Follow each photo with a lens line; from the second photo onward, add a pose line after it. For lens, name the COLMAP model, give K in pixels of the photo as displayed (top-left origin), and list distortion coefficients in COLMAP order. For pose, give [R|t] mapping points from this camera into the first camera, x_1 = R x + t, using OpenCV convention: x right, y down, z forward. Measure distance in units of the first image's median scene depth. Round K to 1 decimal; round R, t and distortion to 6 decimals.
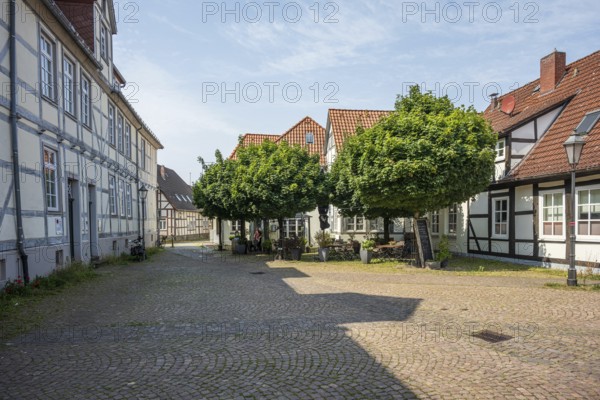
lens RADIAL K [[398.6, 0, 299.9], [0, 398.6, 235.2], [0, 0, 1]] dist [-0.006100, -0.003098]
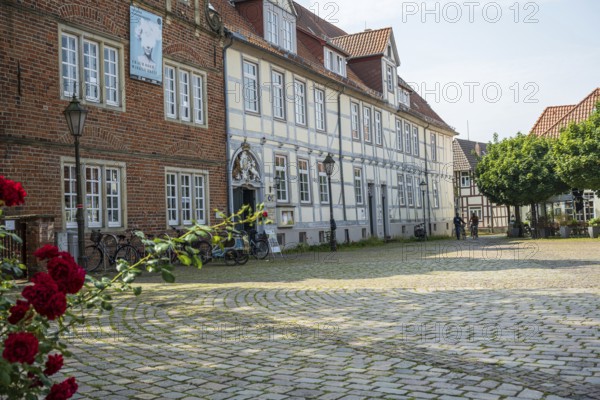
lens RADIAL K [[677.9, 0, 300.0], [0, 677.9, 200.0], [0, 0, 1]] dist [-0.003536, -0.005218]
pose [[0.791596, -0.049380, -0.609046, 0.675940], [0.017327, 0.998142, -0.058407, 0.060212], [0.610799, 0.035682, 0.790981, -1.040405]]
